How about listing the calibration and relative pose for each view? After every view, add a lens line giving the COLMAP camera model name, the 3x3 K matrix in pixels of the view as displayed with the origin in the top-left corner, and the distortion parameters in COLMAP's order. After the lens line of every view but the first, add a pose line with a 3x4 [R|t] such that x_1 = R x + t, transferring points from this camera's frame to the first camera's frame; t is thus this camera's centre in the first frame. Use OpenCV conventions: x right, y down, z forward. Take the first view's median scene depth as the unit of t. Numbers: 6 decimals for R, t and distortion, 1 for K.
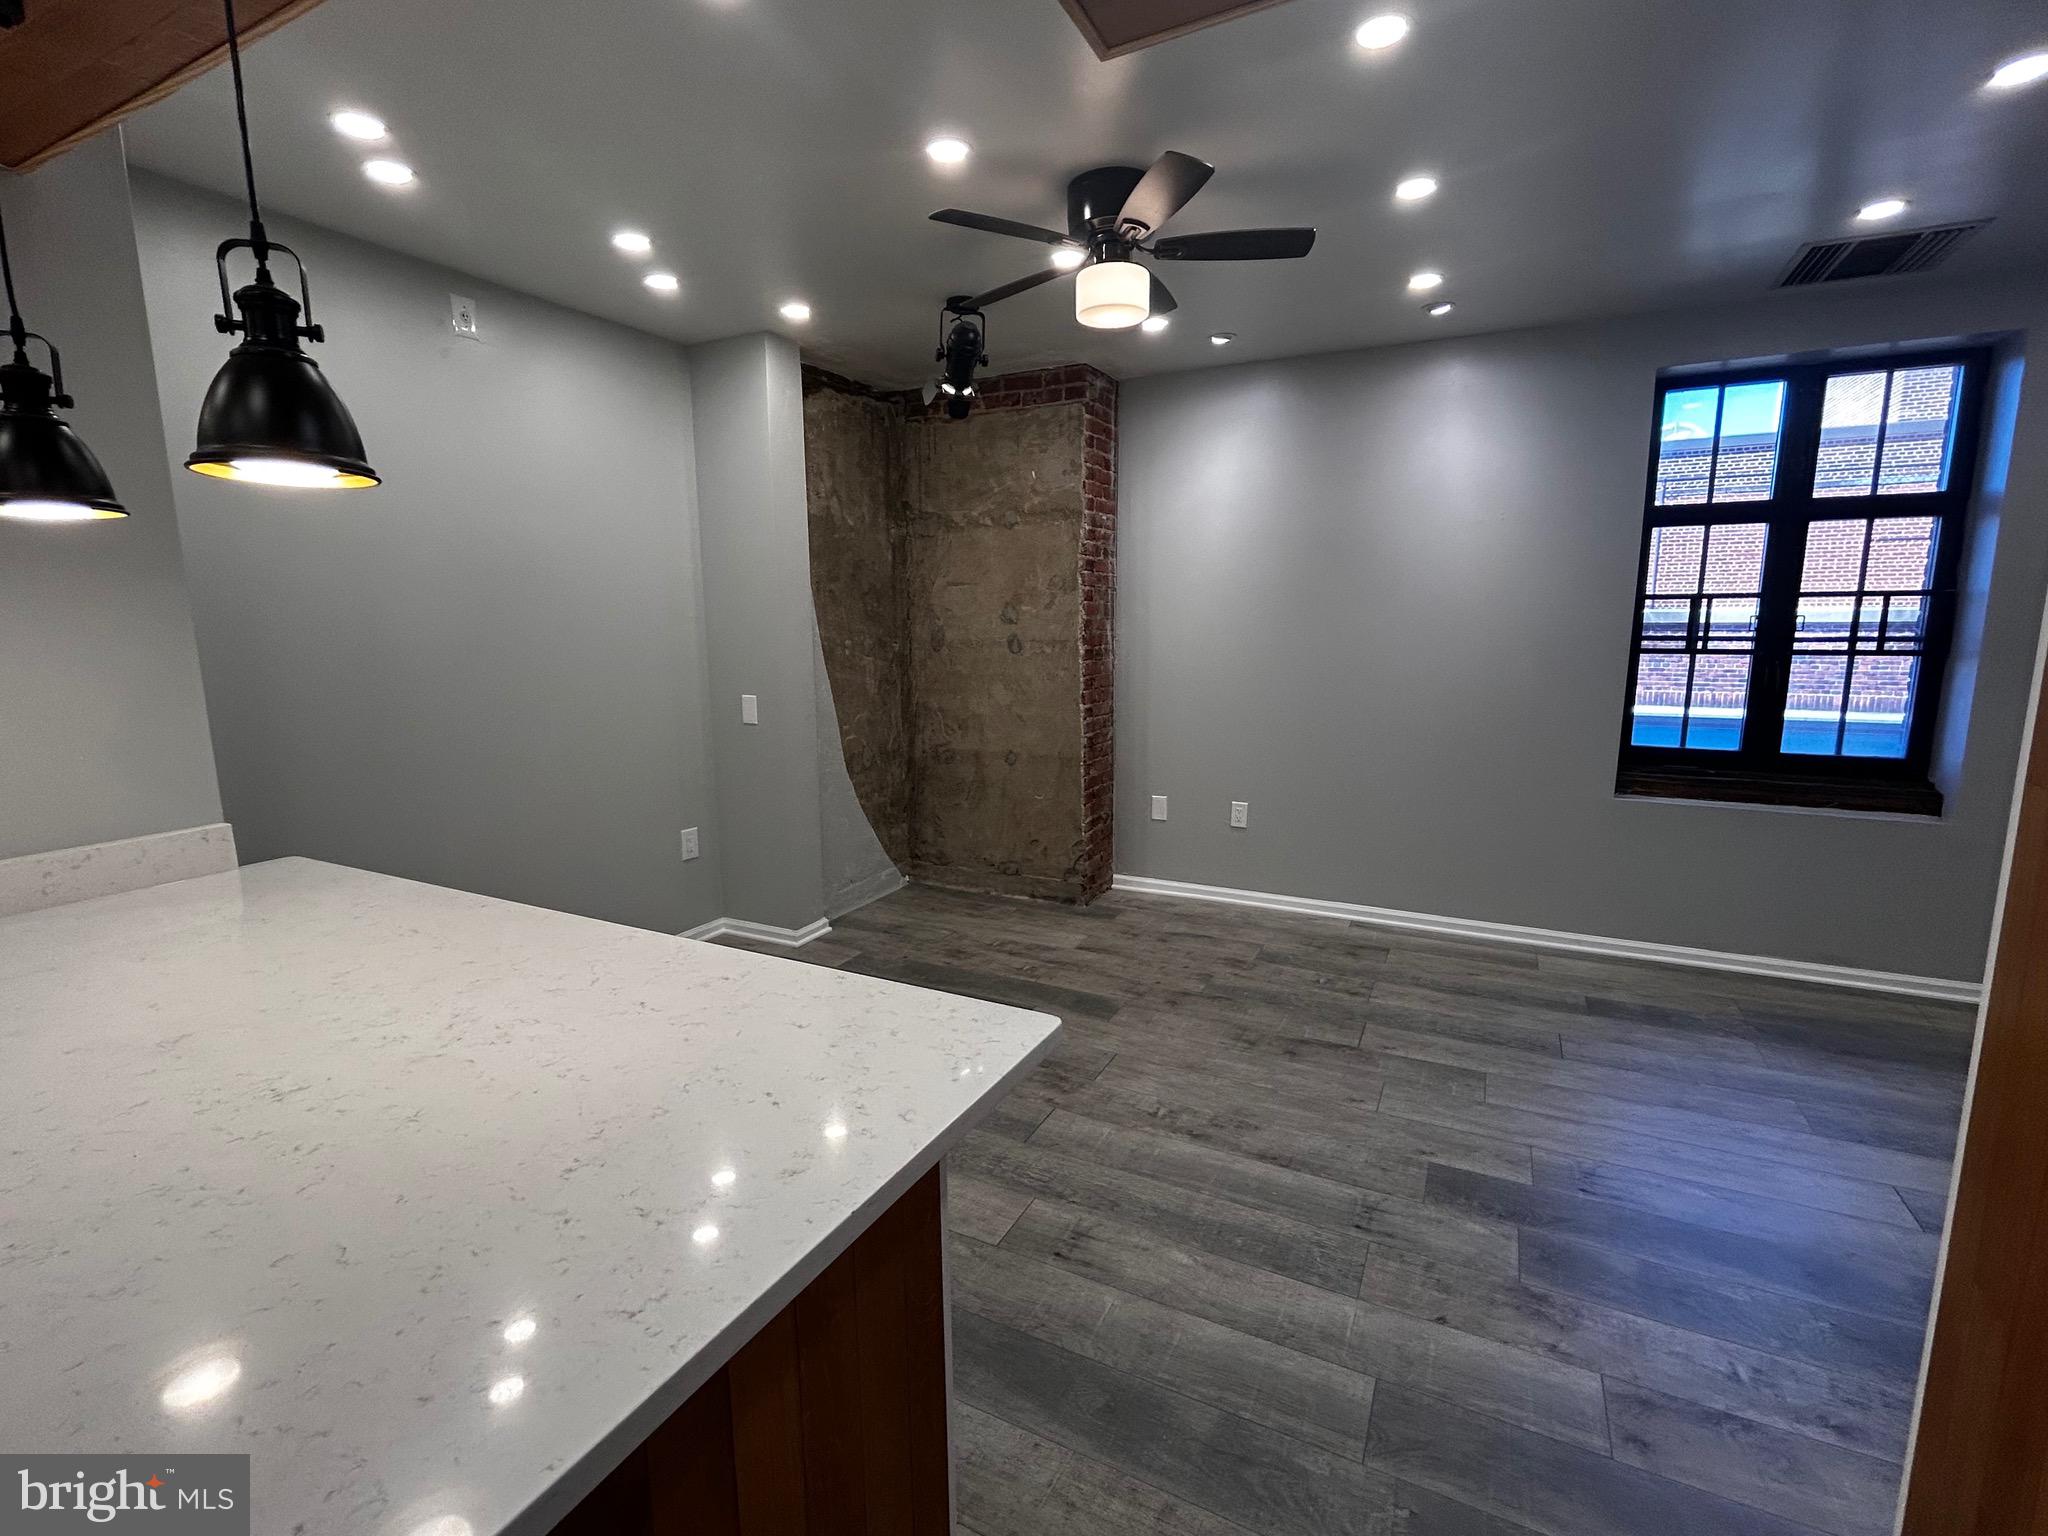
lens RADIAL K [[932.0, 0, 1018.2], [0, 932.0, 764.8], [0, 0, 1]] dist [-0.005978, 0.003683]
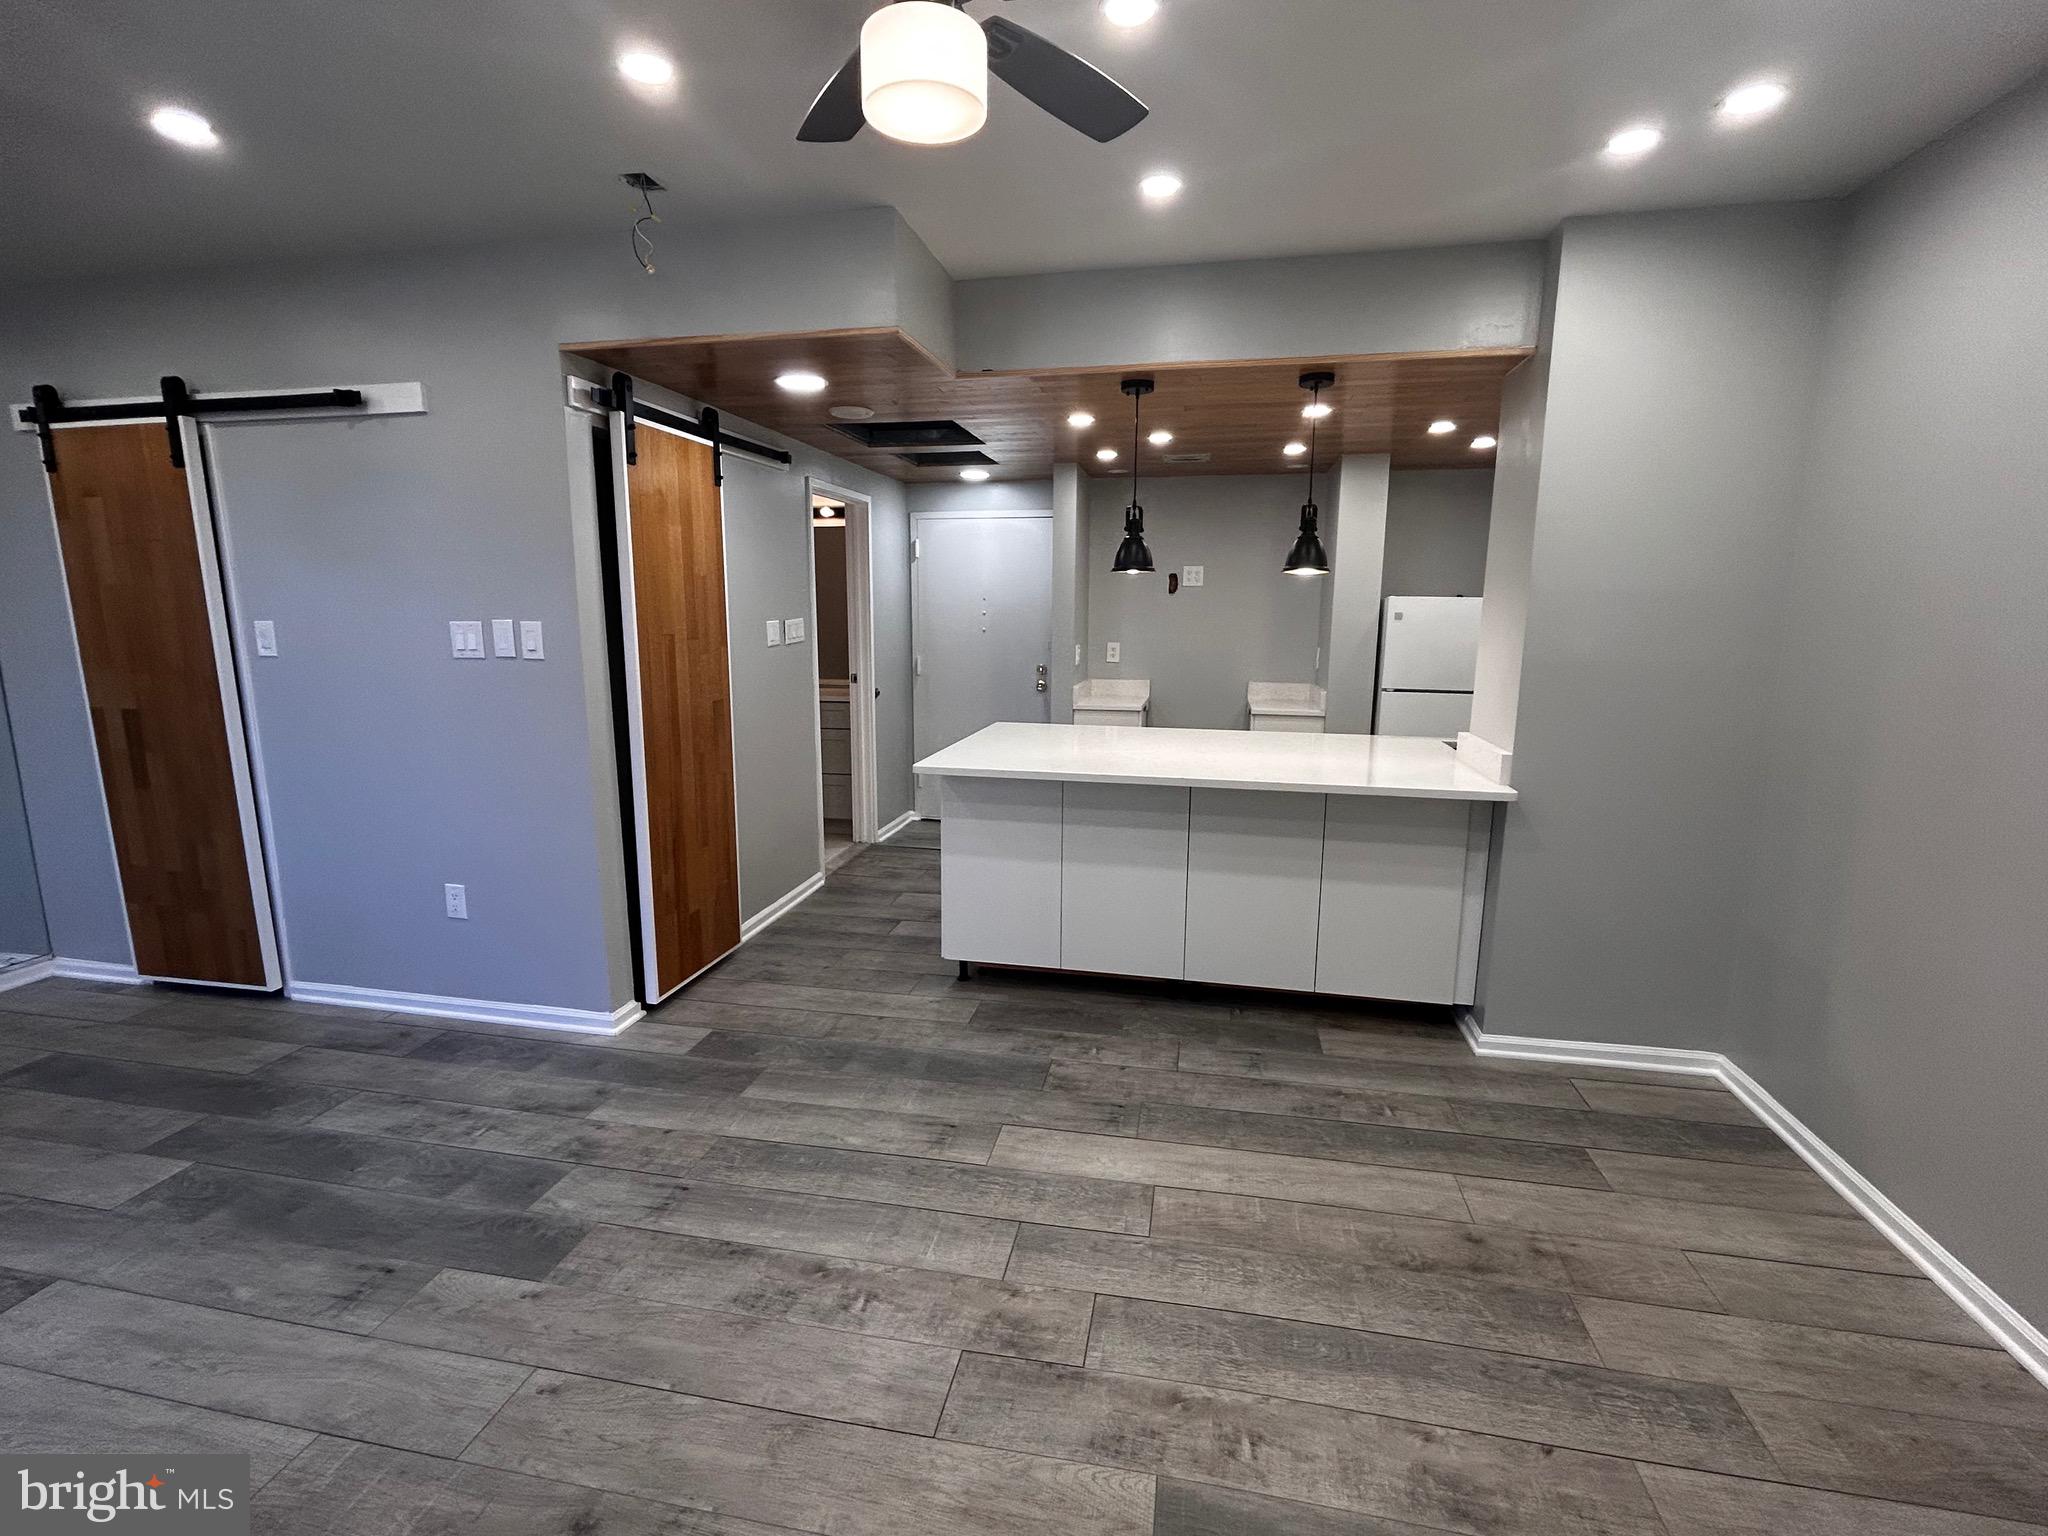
lens RADIAL K [[932.0, 0, 1017.9], [0, 932.0, 764.9], [0, 0, 1]] dist [-0.005978, 0.003683]
pose [[-0.963377, 0.052011, -0.263057, 0.164602], [-0.036861, 0.946010, 0.322036, -0.214921], [0.265604, 0.319939, -0.909447, 1.257420]]
